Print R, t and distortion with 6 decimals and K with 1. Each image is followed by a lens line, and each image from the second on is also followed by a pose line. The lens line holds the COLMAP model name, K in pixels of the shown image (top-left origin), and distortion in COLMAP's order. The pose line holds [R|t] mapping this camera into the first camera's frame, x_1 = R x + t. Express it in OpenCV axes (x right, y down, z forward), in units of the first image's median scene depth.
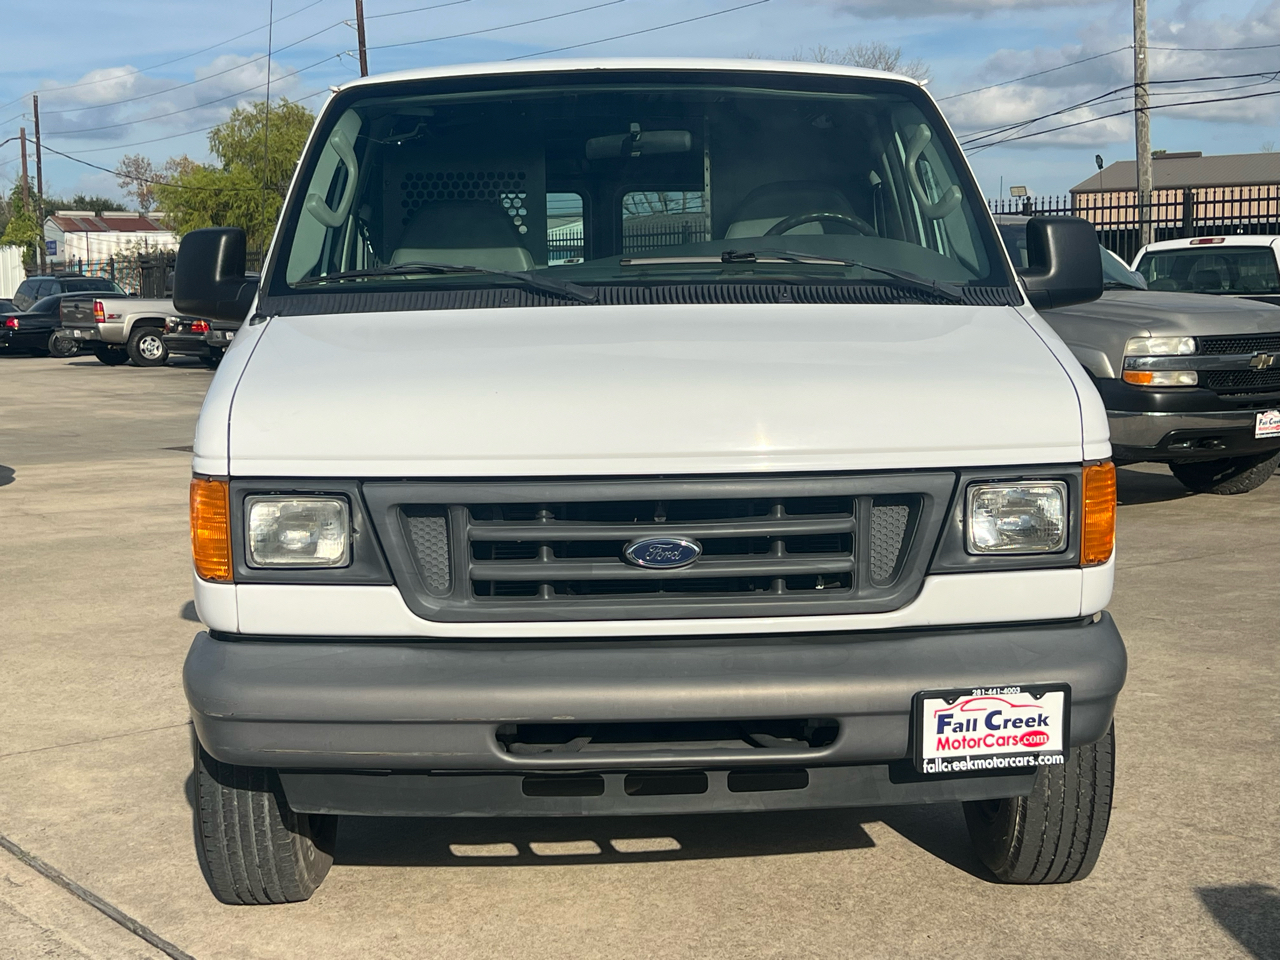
lens RADIAL K [[1788.0, 0, 643.7], [0, 1788.0, 470.6], [0, 0, 1]] dist [0.092732, 0.000000]
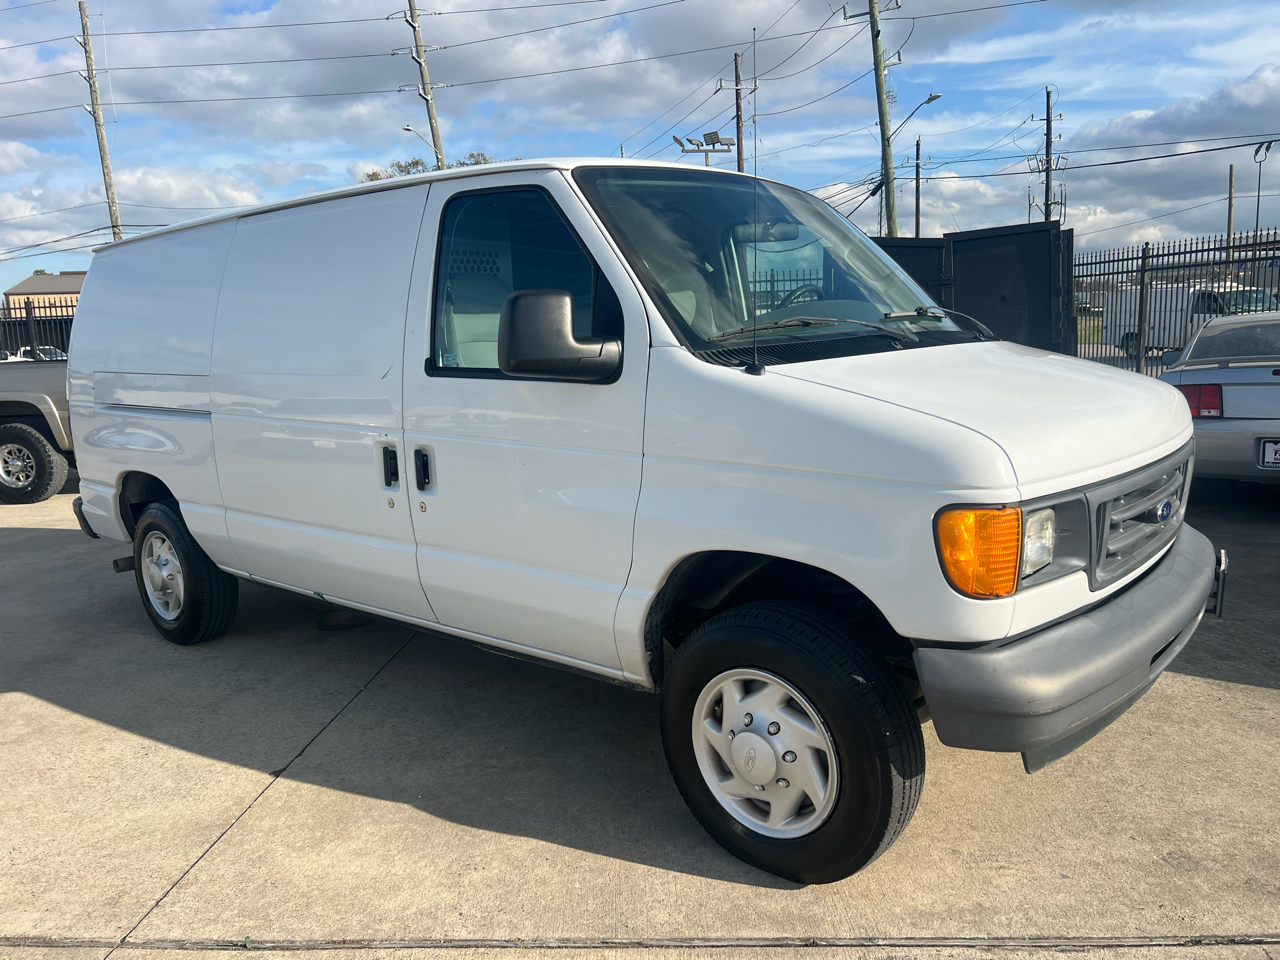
lens RADIAL K [[975.7, 0, 662.3], [0, 975.7, 473.4], [0, 0, 1]] dist [0.039640, -0.042526]
pose [[0.656951, -0.118987, 0.744485, -0.836401], [0.102323, 0.992402, 0.068318, -0.079497], [-0.746957, 0.031296, 0.664135, 0.761151]]
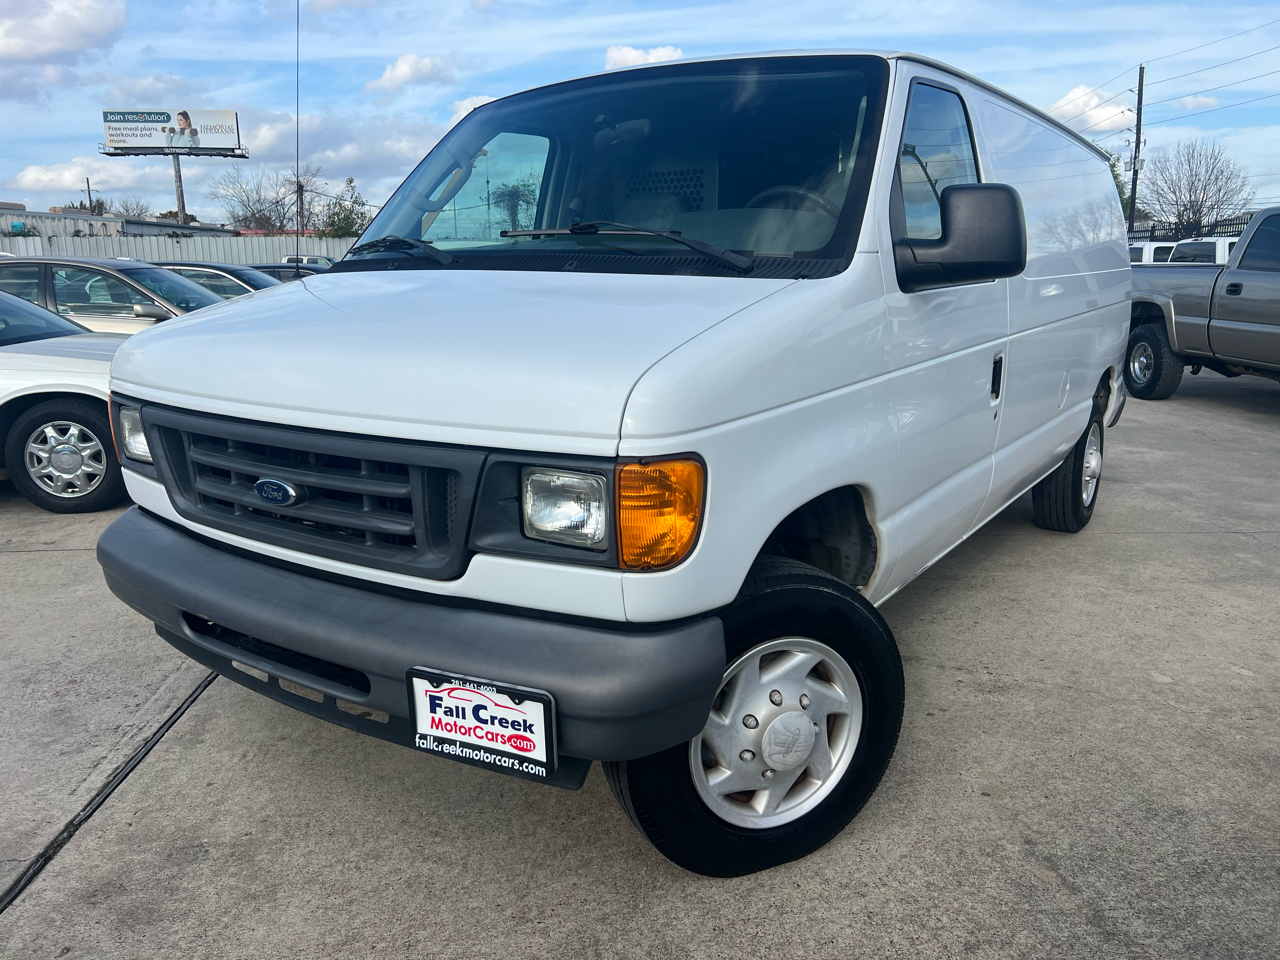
lens RADIAL K [[975.7, 0, 636.8], [0, 975.7, 458.9], [0, 0, 1]] dist [0.039640, -0.042526]
pose [[0.801319, 0.124035, -0.585237, 0.546299], [-0.066973, 0.990720, 0.118272, -0.062838], [0.594476, -0.055578, 0.802190, 0.632414]]
